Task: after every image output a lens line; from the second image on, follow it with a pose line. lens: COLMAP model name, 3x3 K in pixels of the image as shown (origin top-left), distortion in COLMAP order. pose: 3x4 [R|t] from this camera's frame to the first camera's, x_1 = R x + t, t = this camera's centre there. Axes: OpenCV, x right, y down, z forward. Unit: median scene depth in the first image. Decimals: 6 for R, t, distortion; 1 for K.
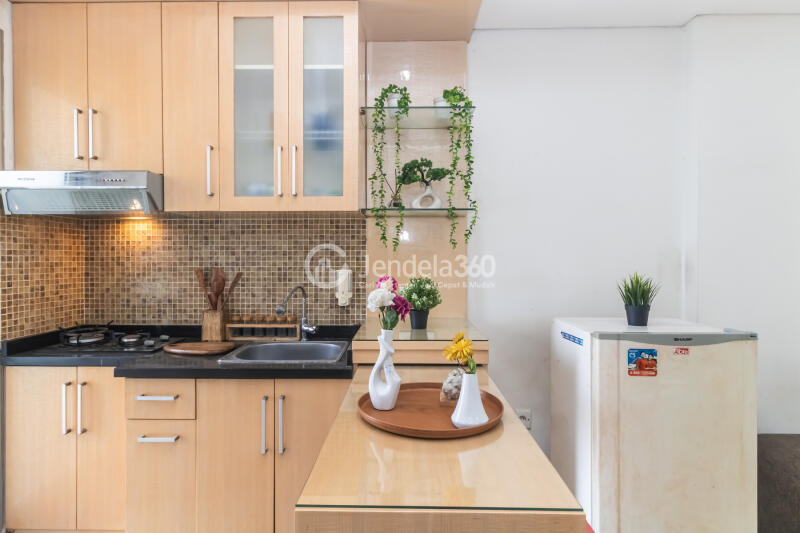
lens RADIAL K [[430.0, 0, 366.6], [0, 430.0, 264.8], [0, 0, 1]] dist [-0.001644, 0.000297]
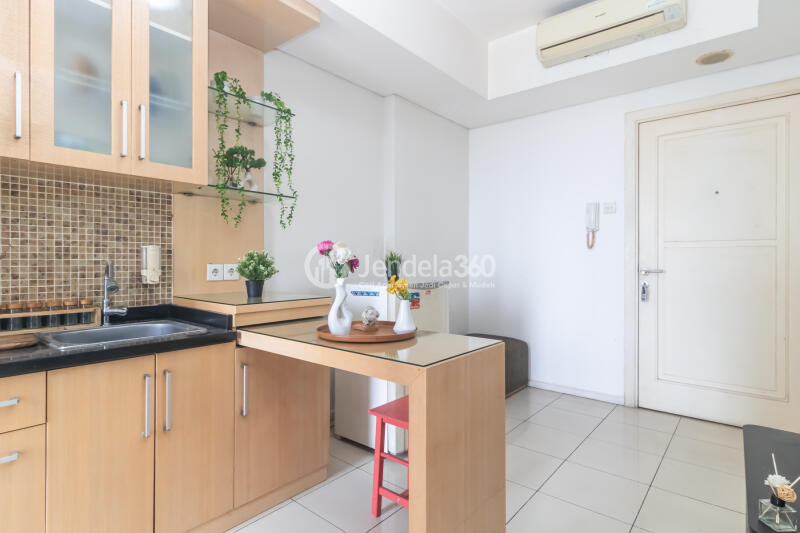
lens RADIAL K [[430.0, 0, 366.6], [0, 430.0, 264.8], [0, 0, 1]] dist [-0.001644, 0.000297]
pose [[0.644551, 0.001184, 0.764560, -0.457882], [0.001601, 0.999995, -0.002898, 0.055329], [-0.764559, 0.003092, 0.644546, 0.037259]]
